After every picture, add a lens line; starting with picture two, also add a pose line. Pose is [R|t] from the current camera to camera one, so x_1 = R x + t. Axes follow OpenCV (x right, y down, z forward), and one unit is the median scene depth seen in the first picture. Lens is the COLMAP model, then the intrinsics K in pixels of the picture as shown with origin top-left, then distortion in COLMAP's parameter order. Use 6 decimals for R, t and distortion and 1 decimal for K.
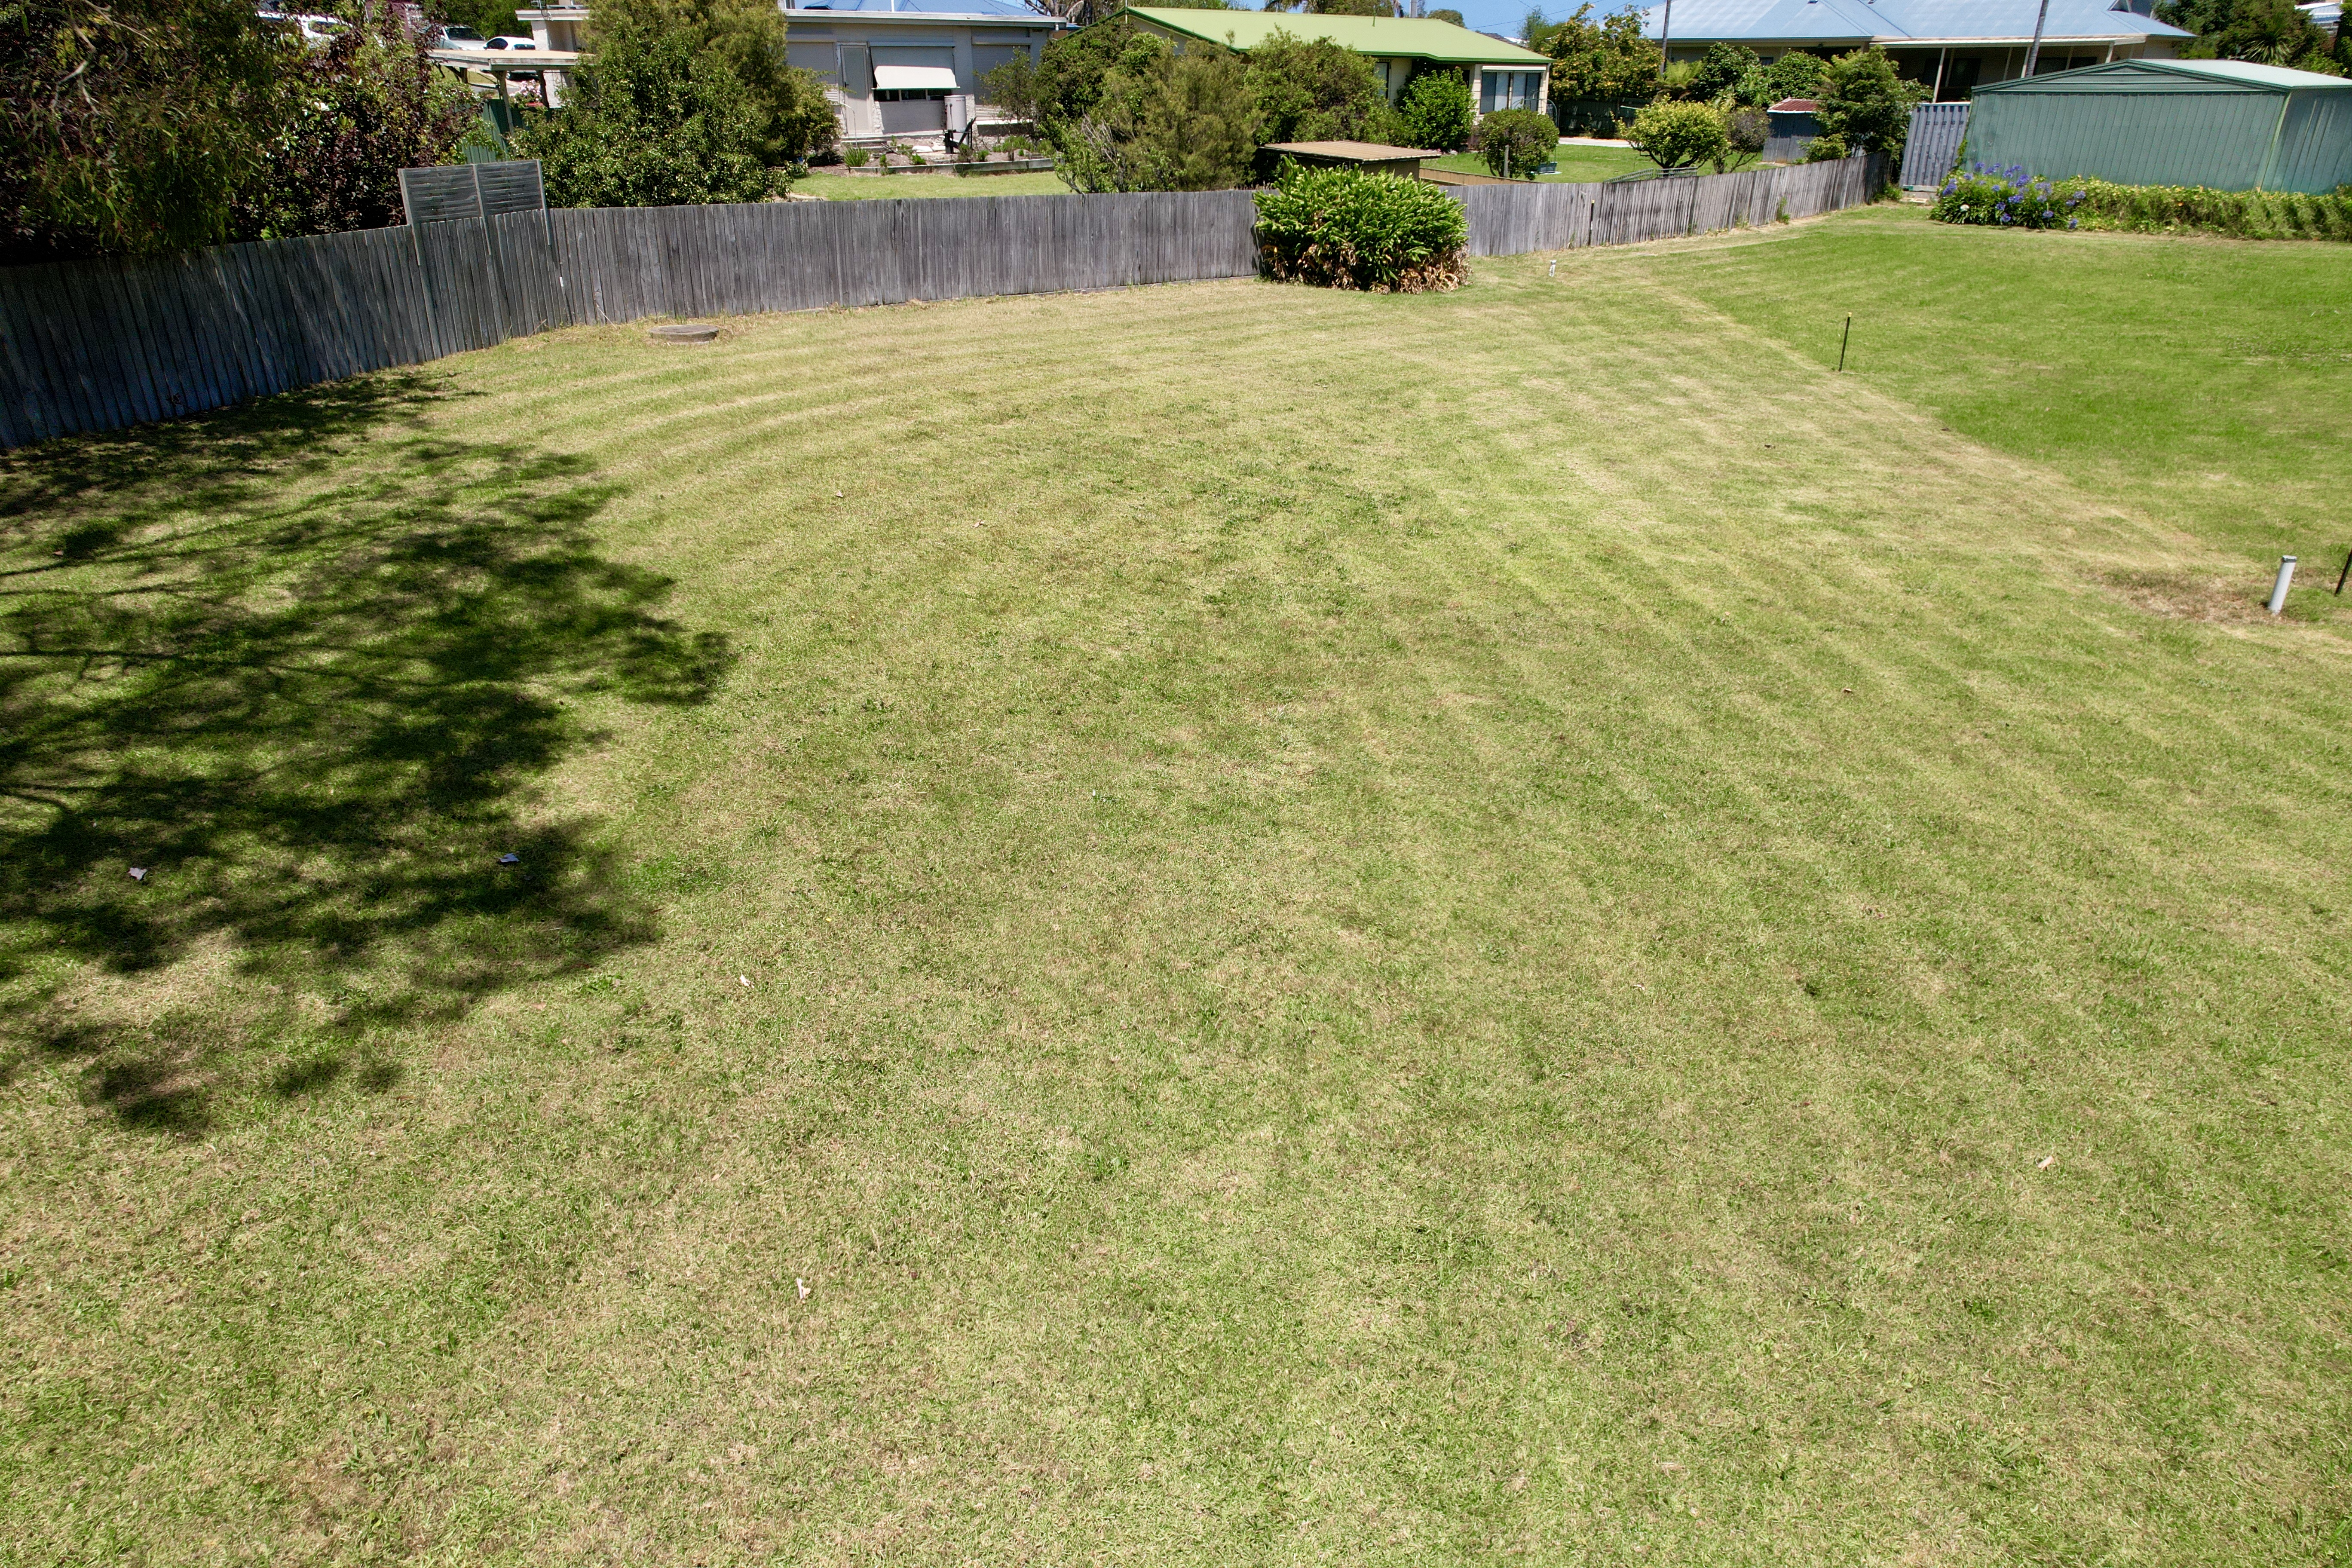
lens RADIAL K [[1490.2, 0, 1176.0], [0, 1490.2, 784.0], [0, 0, 1]] dist [-0.076839, 0.065291]
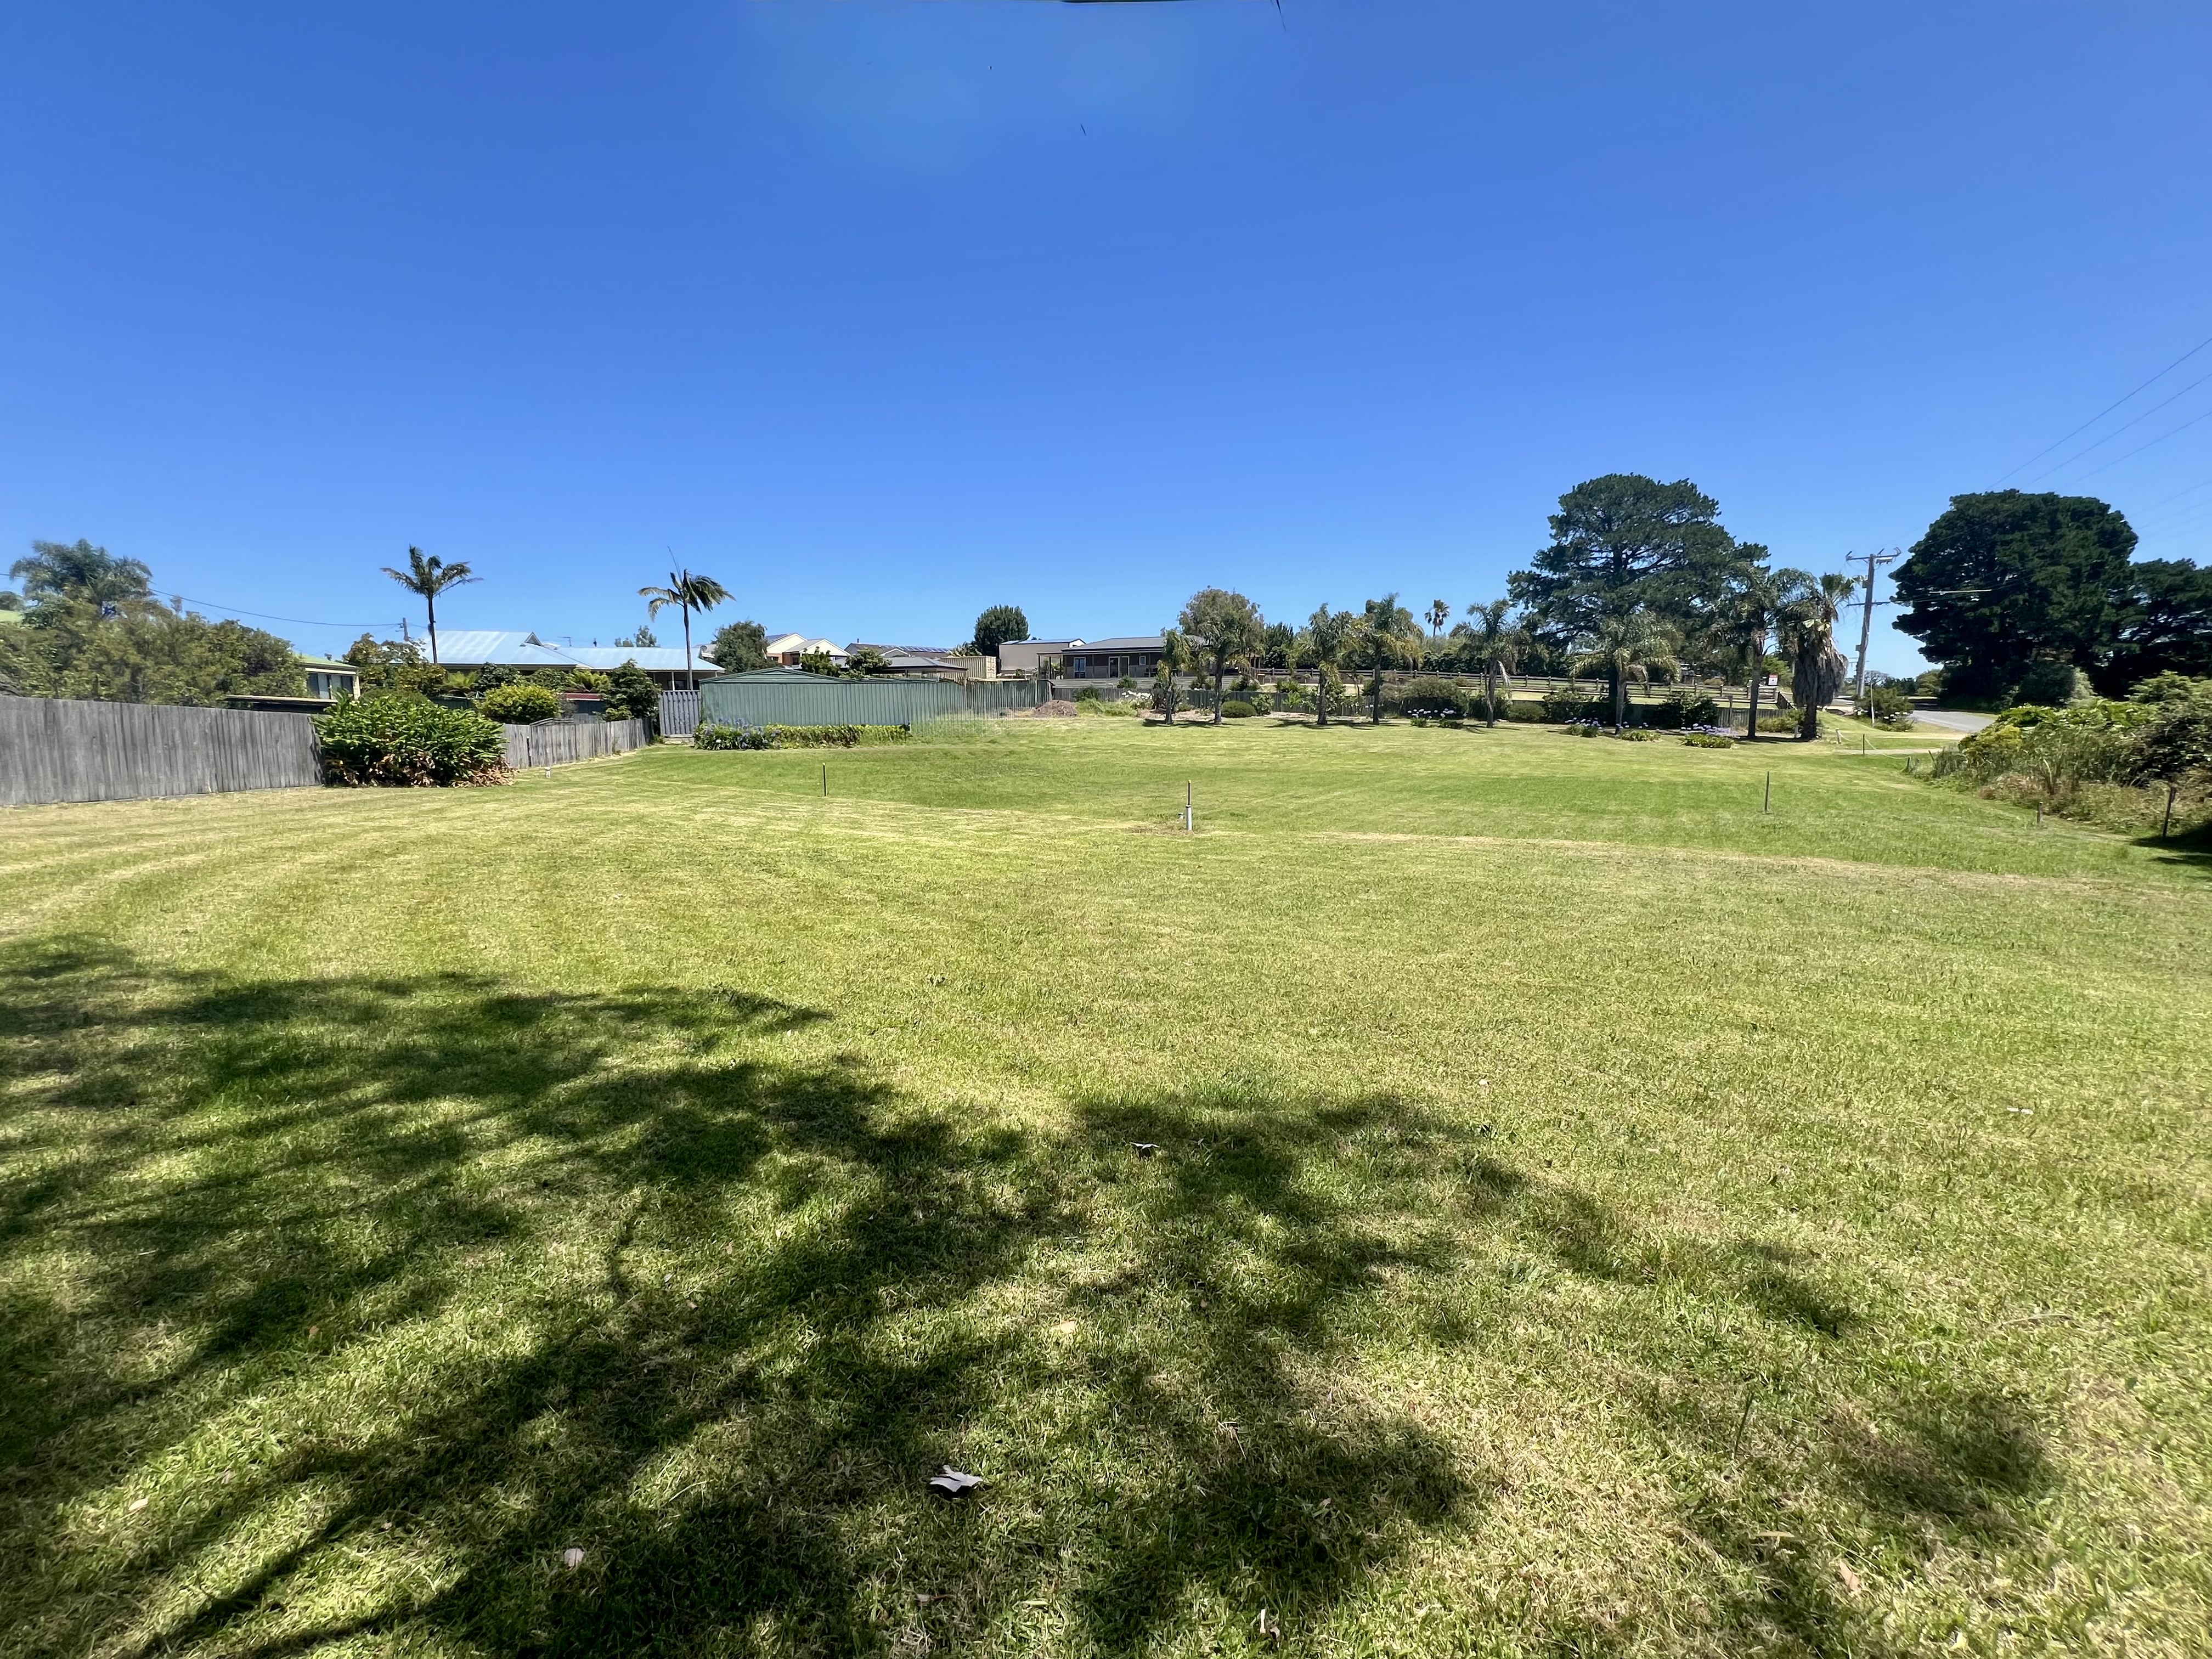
lens RADIAL K [[879.9, 0, 1094.6], [0, 879.9, 825.3], [0, 0, 1]] dist [-0.000794, -0.000030]
pose [[0.507591, -0.107872, 0.854819, -0.231515], [0.378526, 0.919177, -0.108775, -0.015698], [-0.773996, 0.378784, 0.507398, 0.208828]]
